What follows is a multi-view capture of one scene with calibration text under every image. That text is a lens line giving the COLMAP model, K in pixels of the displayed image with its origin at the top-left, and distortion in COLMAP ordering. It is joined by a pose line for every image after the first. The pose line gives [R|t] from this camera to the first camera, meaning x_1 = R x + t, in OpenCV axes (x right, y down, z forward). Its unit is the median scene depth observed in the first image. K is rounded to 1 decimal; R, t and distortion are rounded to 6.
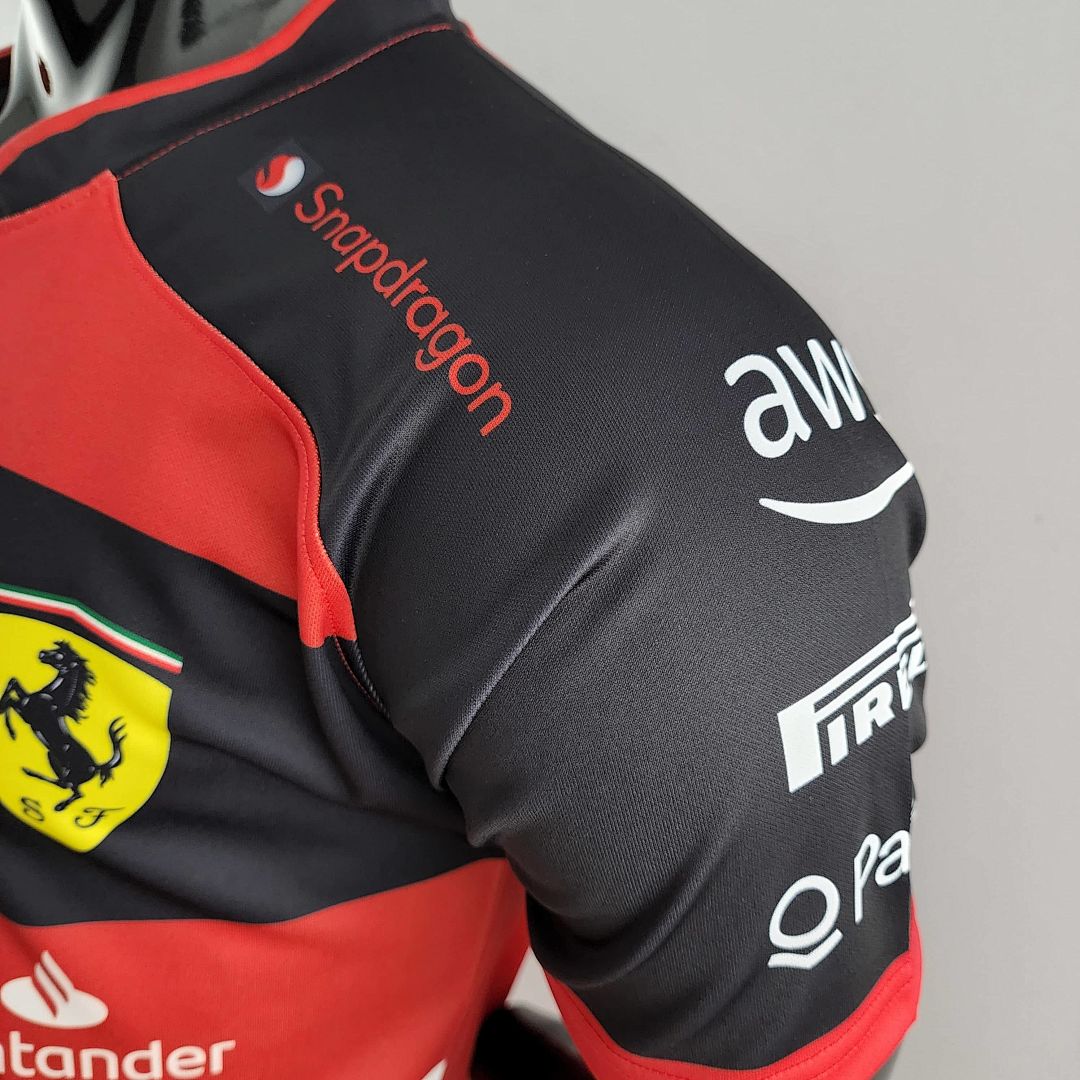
lens RADIAL K [[1025.3, 0, 540.0], [0, 1025.3, 540.0], [0, 0, 1]] dist [0.002199, -0.001968]
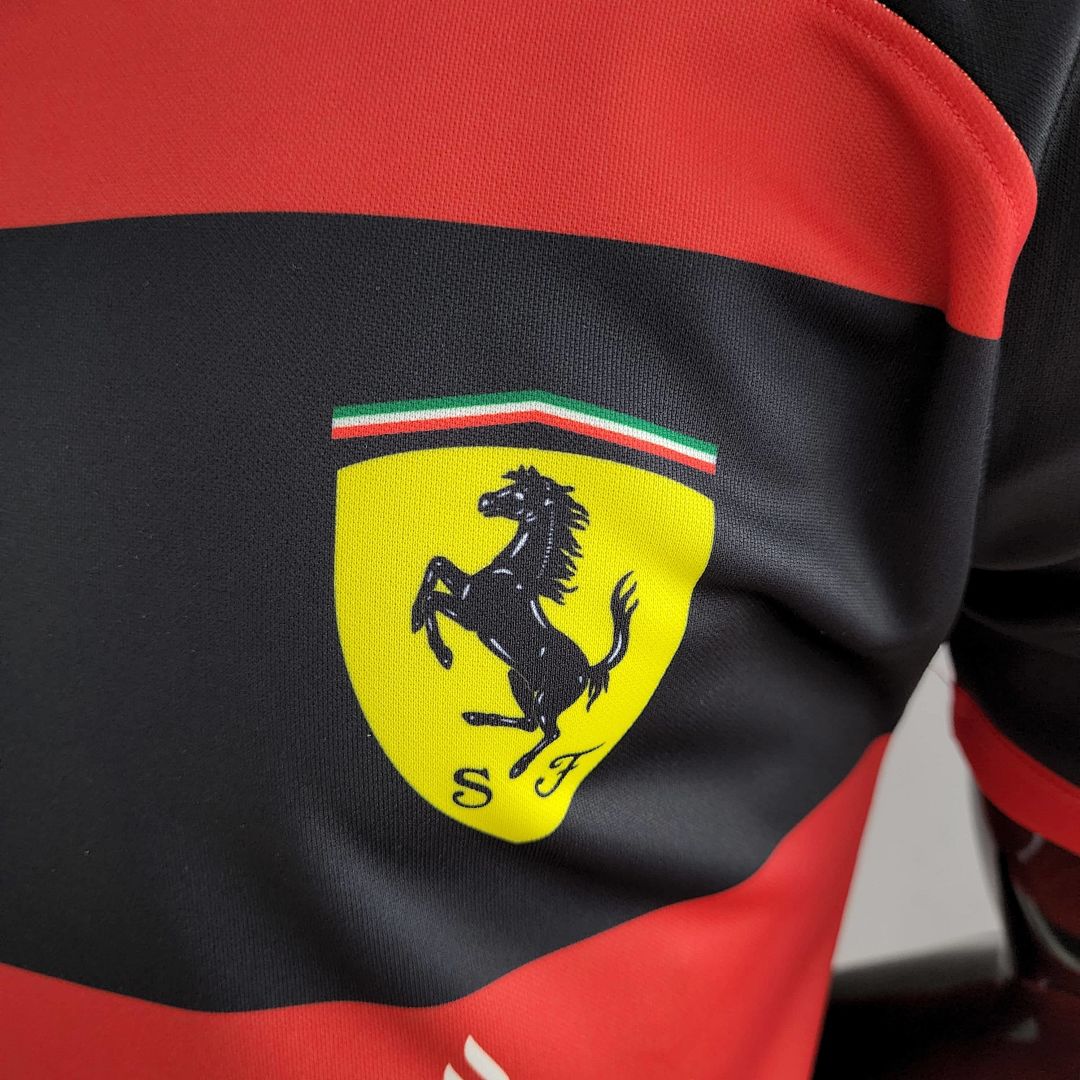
lens RADIAL K [[952.7, 0, 540.0], [0, 952.7, 540.0], [0, 0, 1]] dist [0.110468, -0.281024]
pose [[0.924174, -0.232699, 0.302910, -0.618379], [0.249254, 0.968296, -0.016614, 0.147746], [-0.289440, 0.090856, 0.952874, 0.462305]]
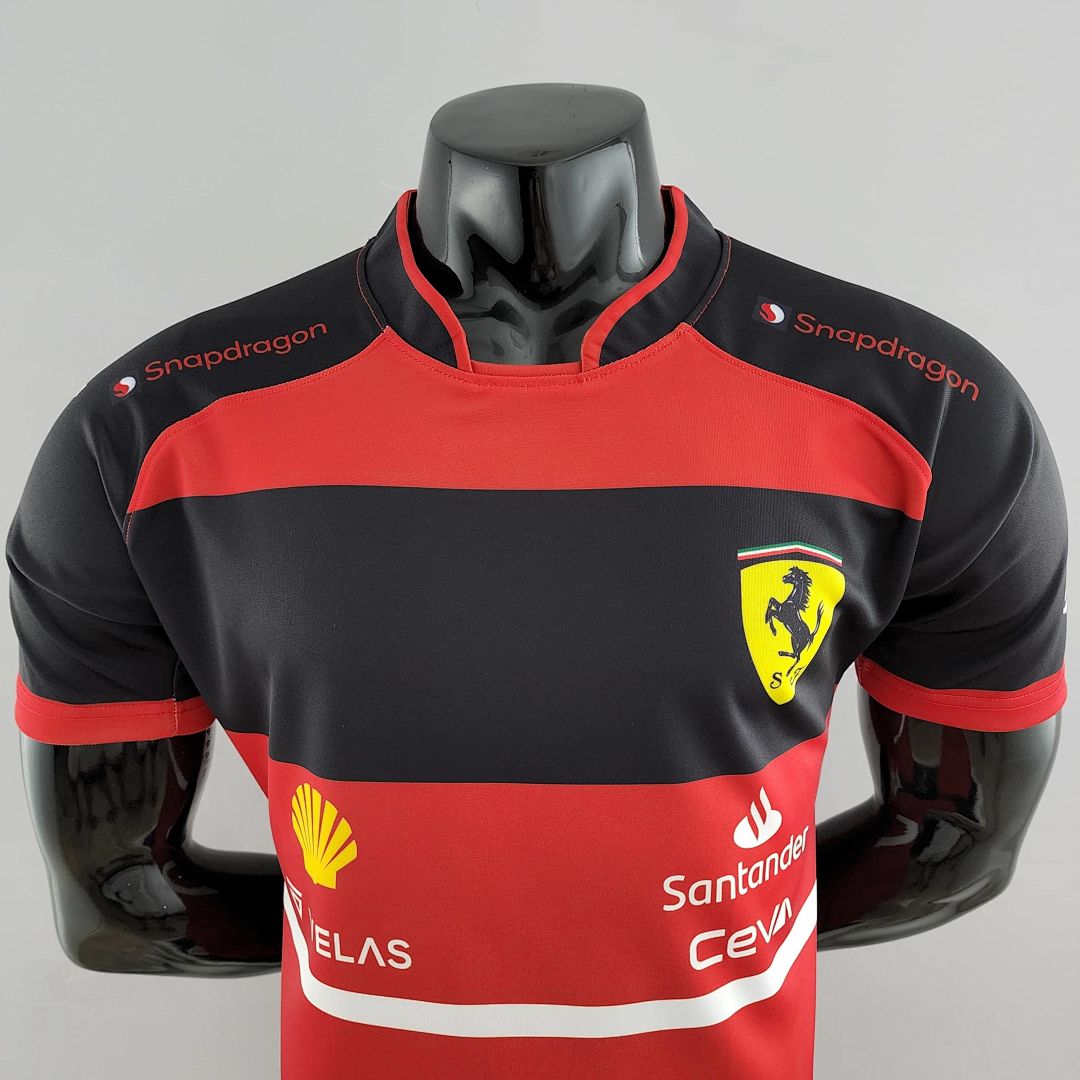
lens RADIAL K [[952.7, 0, 540.0], [0, 952.7, 540.0], [0, 0, 1]] dist [0.110468, -0.281024]
pose [[0.772137, -0.227189, 0.593455, -1.757350], [0.311326, 0.949392, -0.041613, -0.014232], [-0.553967, 0.216889, 0.803791, -0.115089]]
